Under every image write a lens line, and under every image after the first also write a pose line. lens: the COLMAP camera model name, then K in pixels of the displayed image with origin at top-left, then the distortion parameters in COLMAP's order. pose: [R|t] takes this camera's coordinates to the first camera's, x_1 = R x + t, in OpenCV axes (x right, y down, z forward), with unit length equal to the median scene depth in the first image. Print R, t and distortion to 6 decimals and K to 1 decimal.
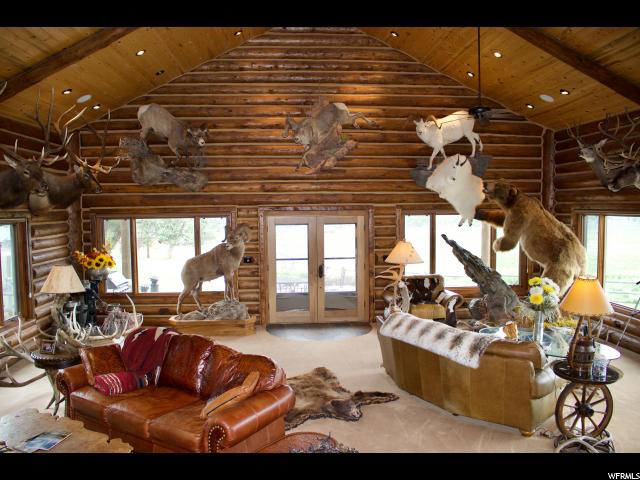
lens RADIAL K [[537.5, 0, 320.0], [0, 537.5, 240.0], [0, 0, 1]] dist [-0.156724, 0.136613]
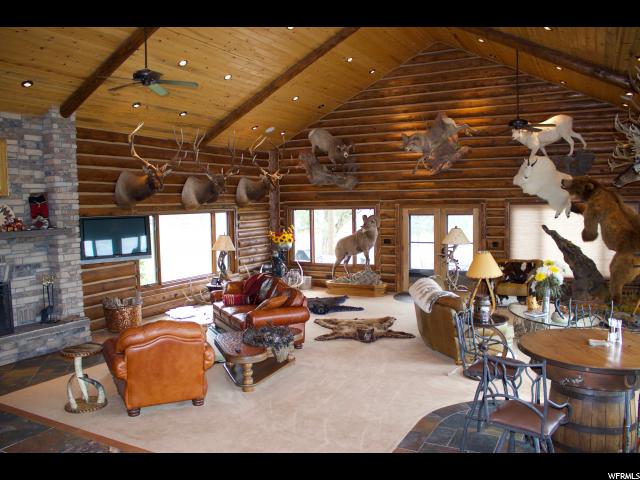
lens RADIAL K [[537.5, 0, 320.0], [0, 537.5, 240.0], [0, 0, 1]] dist [-0.156724, 0.136613]
pose [[0.851152, 0.031887, -0.523949, 0.439845], [-0.025214, 0.999485, 0.019868, 0.012485], [0.524313, -0.003700, 0.851518, -0.217808]]
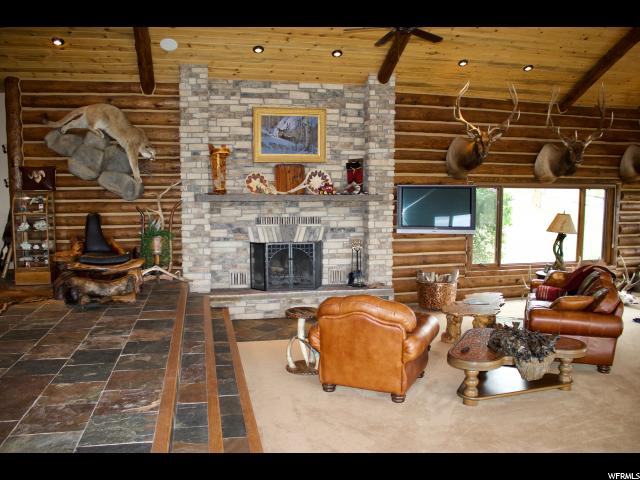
lens RADIAL K [[537.5, 0, 320.0], [0, 537.5, 240.0], [0, 0, 1]] dist [-0.156724, 0.136613]
pose [[0.149568, 0.103230, -0.983348, 0.493014], [-0.067369, 0.993288, 0.094026, 0.018480], [0.986454, 0.052184, 0.155519, 0.085415]]
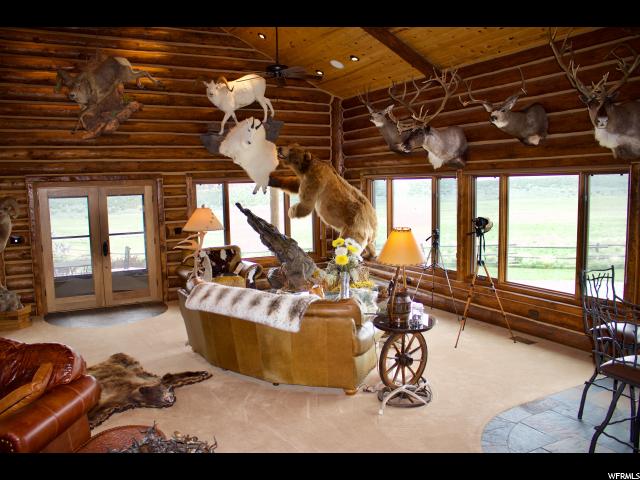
lens RADIAL K [[537.5, 0, 320.0], [0, 537.5, 240.0], [0, 0, 1]] dist [-0.156724, 0.136613]
pose [[0.913836, -0.053879, 0.402493, -0.025654], [0.040865, 0.998329, 0.040858, 0.024074], [-0.404022, -0.020890, 0.914511, 0.063181]]
